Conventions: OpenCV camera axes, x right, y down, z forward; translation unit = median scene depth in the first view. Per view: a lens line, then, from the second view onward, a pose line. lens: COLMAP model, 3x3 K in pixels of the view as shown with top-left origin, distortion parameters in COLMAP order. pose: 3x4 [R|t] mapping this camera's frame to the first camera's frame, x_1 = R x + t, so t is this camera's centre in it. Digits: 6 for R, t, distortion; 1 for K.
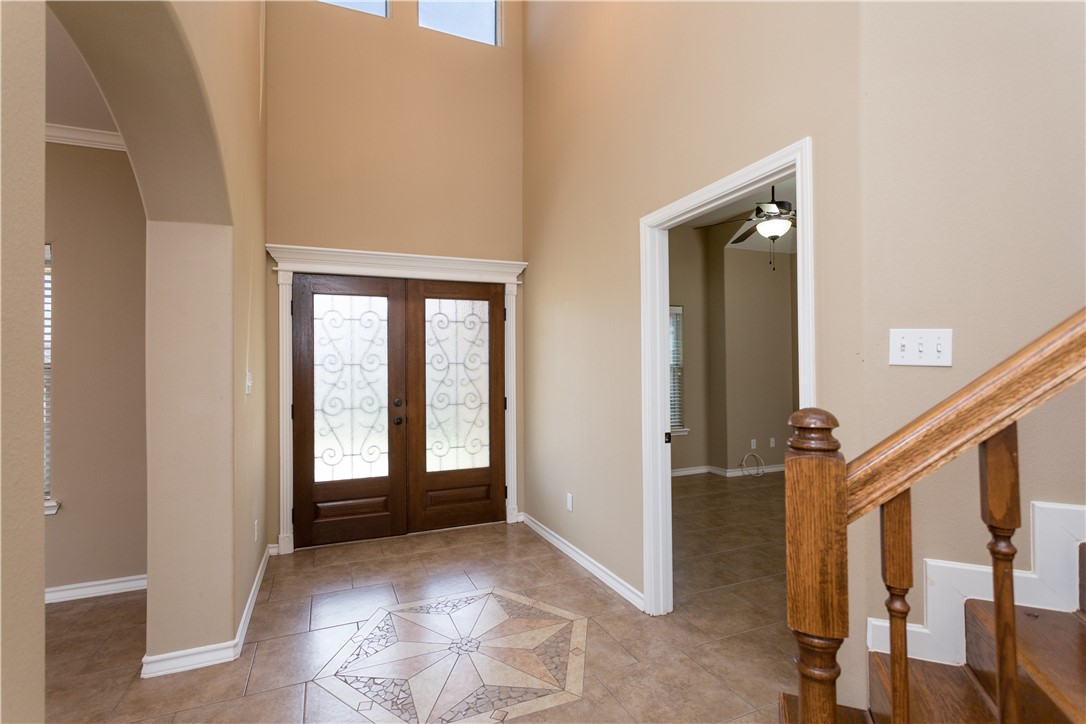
lens RADIAL K [[516.3, 0, 543.0], [0, 516.3, 362.0], [0, 0, 1]] dist [0.002941, 0.000403]
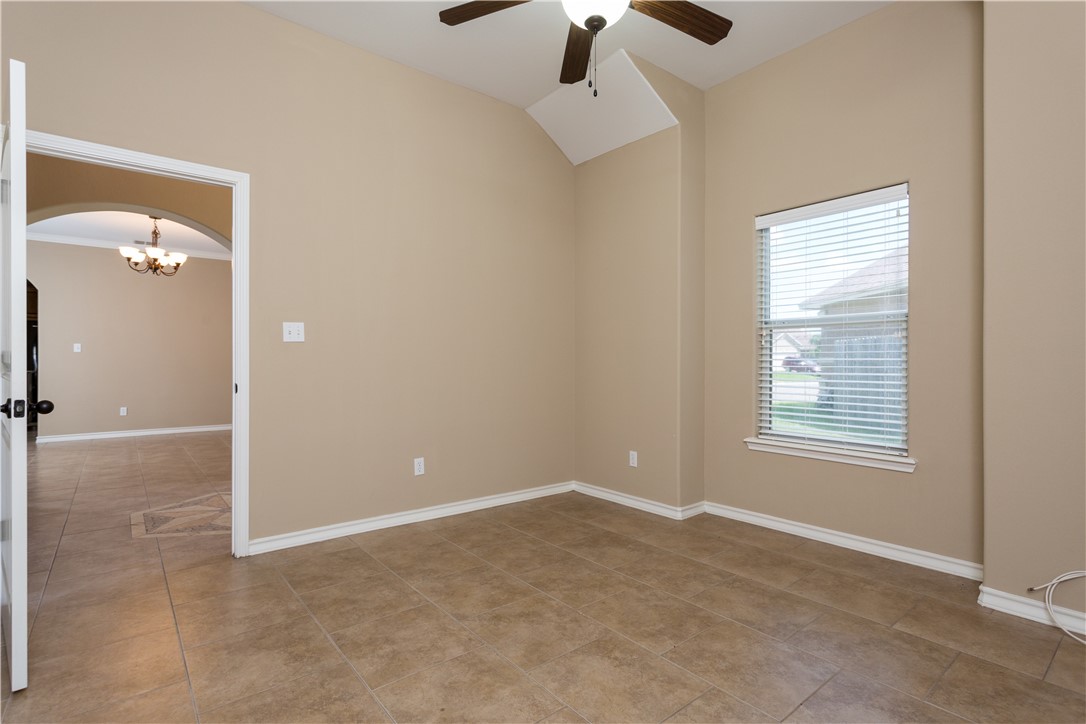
lens RADIAL K [[516.3, 0, 543.0], [0, 516.3, 362.0], [0, 0, 1]] dist [0.002941, 0.000403]
pose [[0.273702, 0.010532, -0.961757, 1.708161], [0.009648, 0.999860, 0.013695, 0.097328], [0.961766, -0.013028, 0.273562, 1.585509]]
